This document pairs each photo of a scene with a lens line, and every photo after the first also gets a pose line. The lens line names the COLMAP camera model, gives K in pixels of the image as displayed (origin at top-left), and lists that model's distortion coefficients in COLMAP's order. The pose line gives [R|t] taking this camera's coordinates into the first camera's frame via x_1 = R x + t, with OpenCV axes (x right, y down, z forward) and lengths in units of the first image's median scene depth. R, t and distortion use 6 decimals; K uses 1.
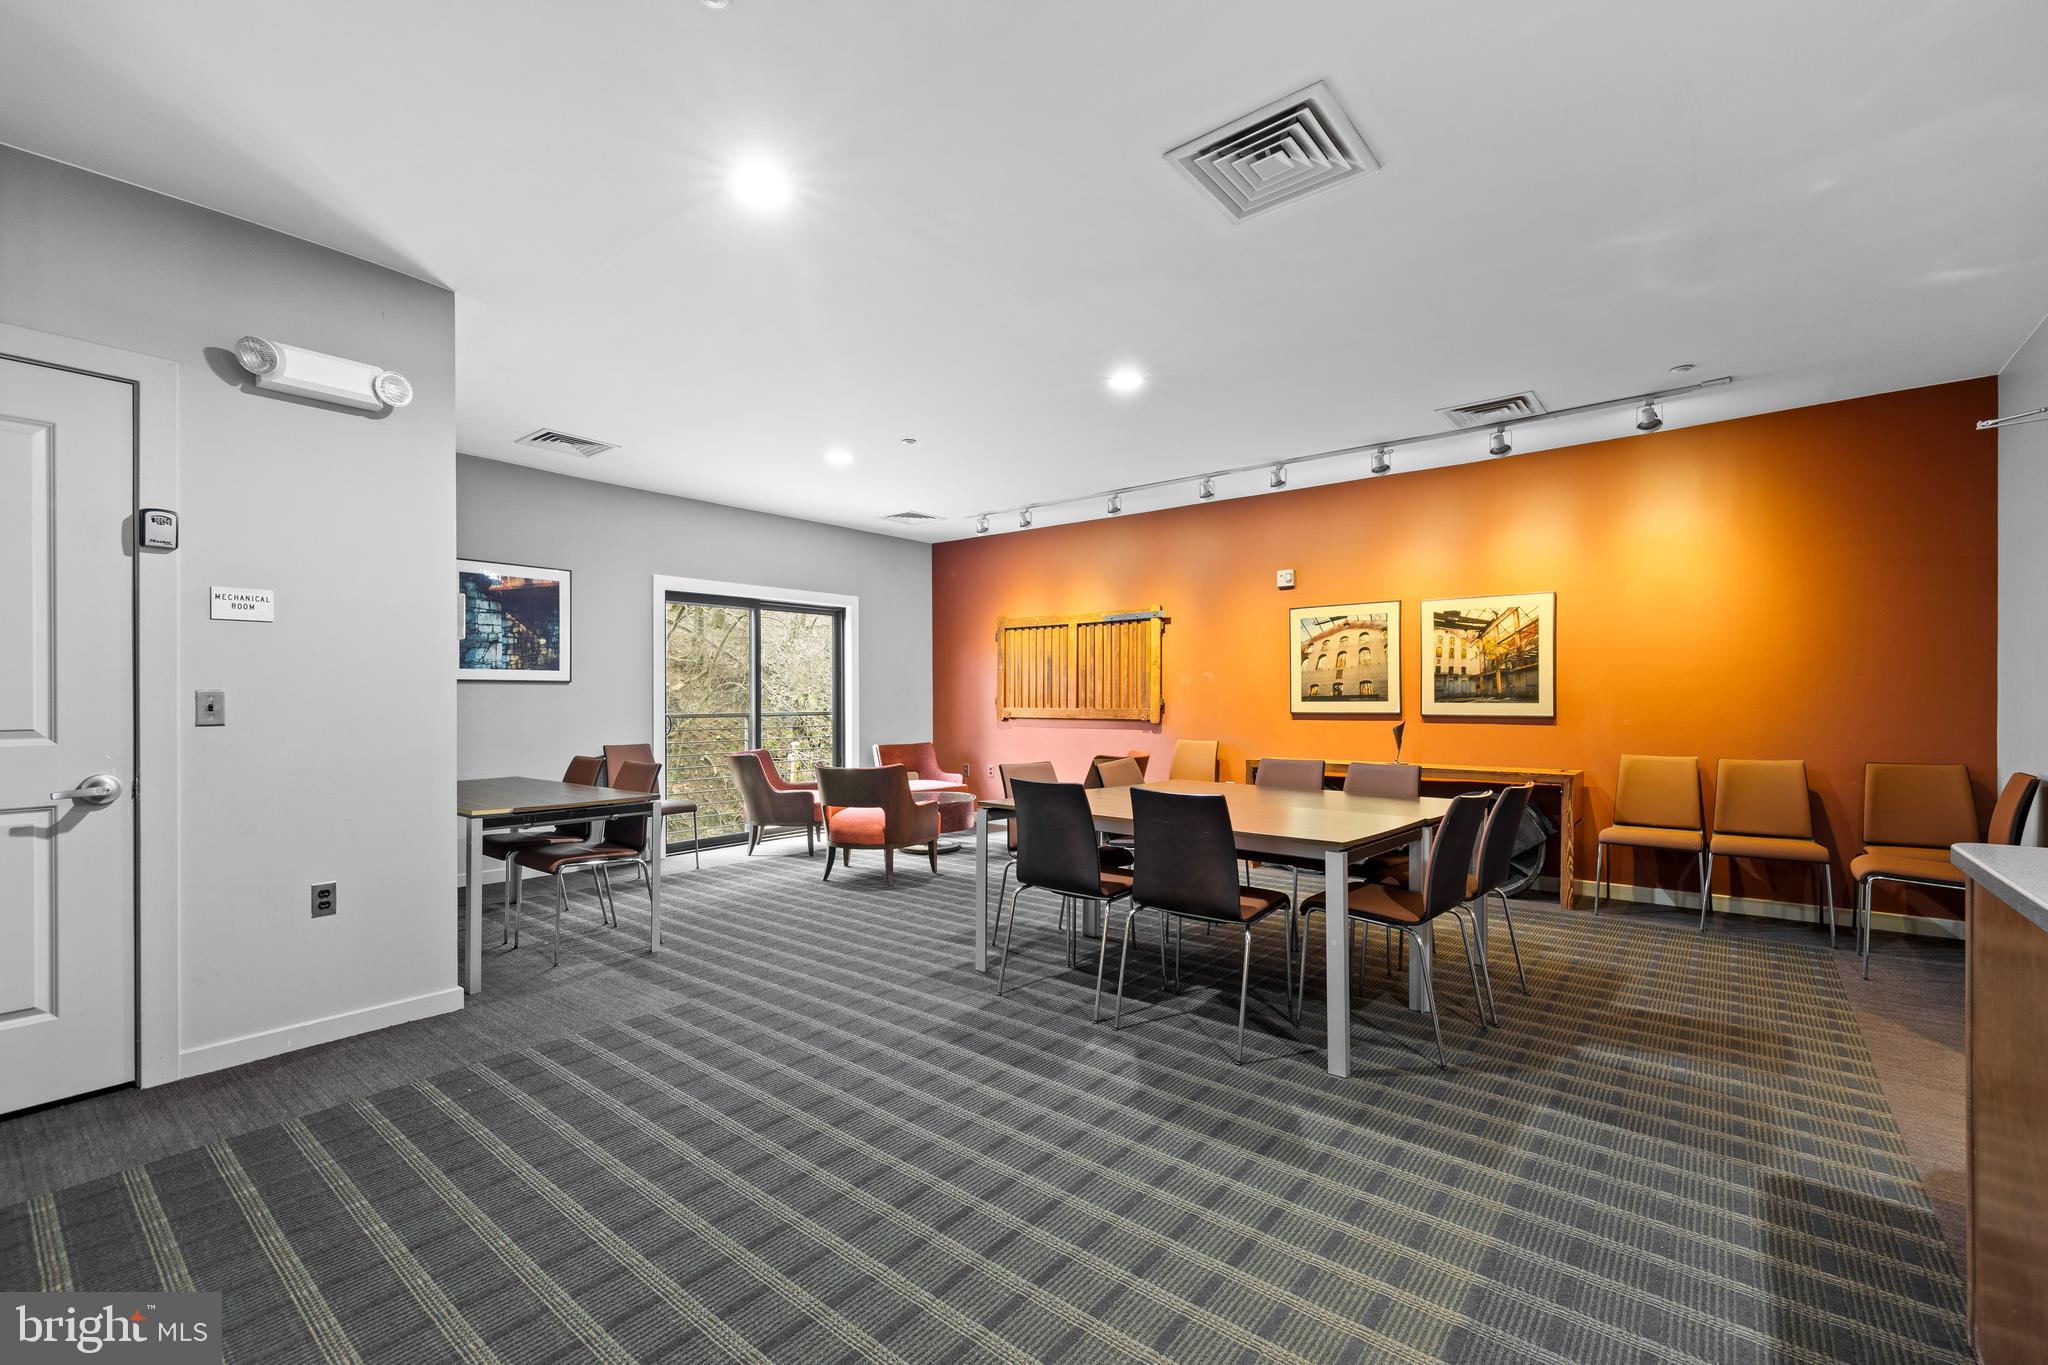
lens RADIAL K [[868.9, 0, 1021.5], [0, 868.9, 692.7], [0, 0, 1]] dist [0.003330, 0.000752]
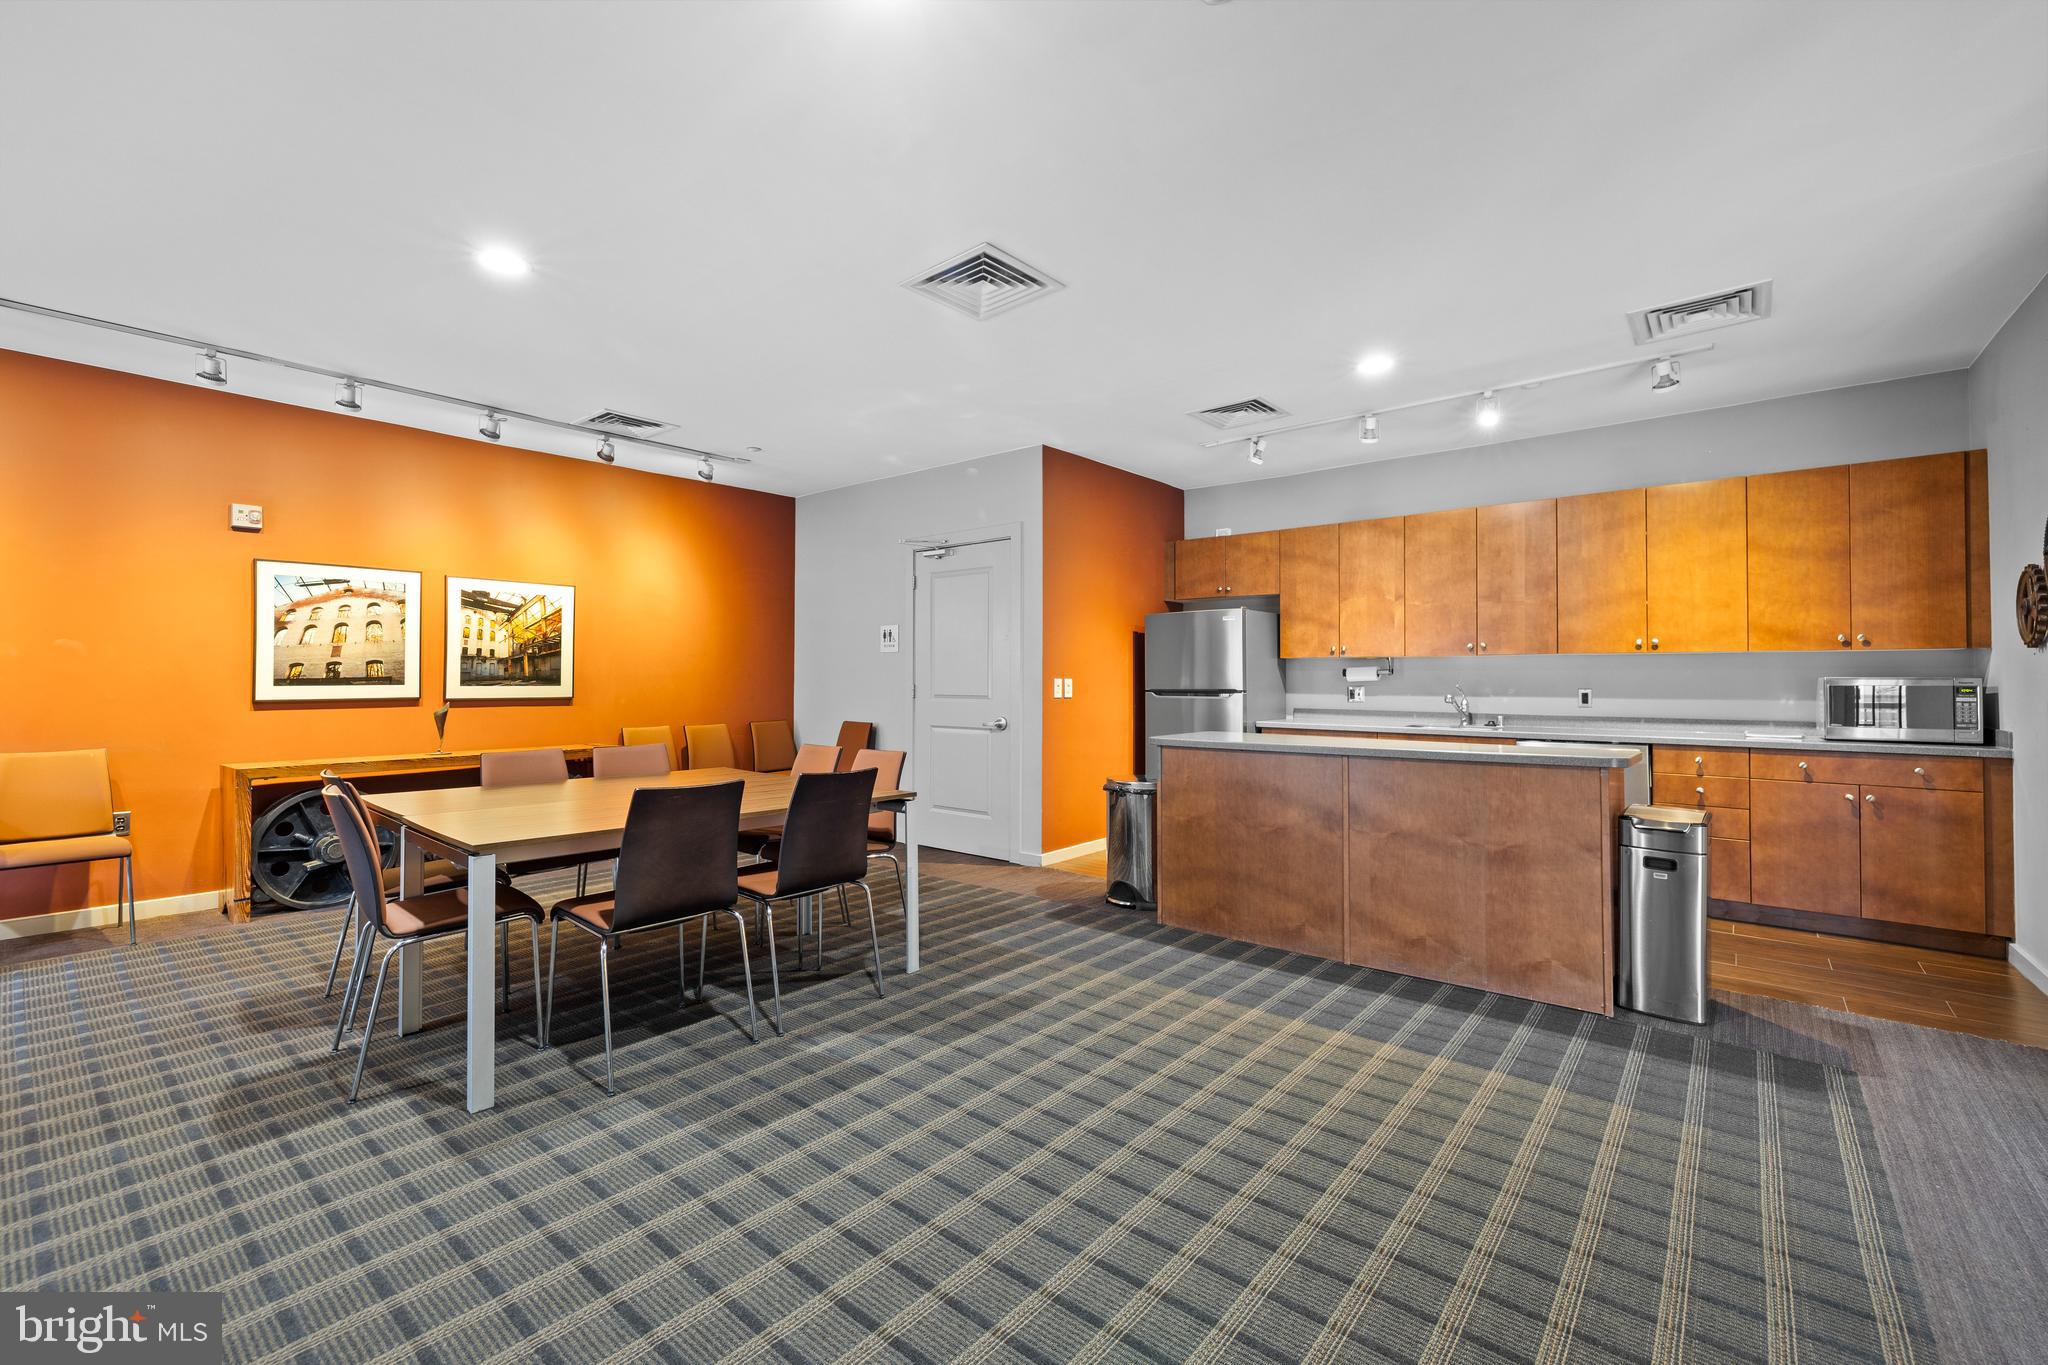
lens RADIAL K [[868.9, 0, 976.3], [0, 868.9, 670.1], [0, 0, 1]] dist [0.003330, 0.000752]
pose [[0.043081, 0.010569, 0.999016, -0.462517], [-0.008111, 0.999915, -0.010229, -0.000650], [-0.999039, -0.007663, 0.043163, 0.417884]]
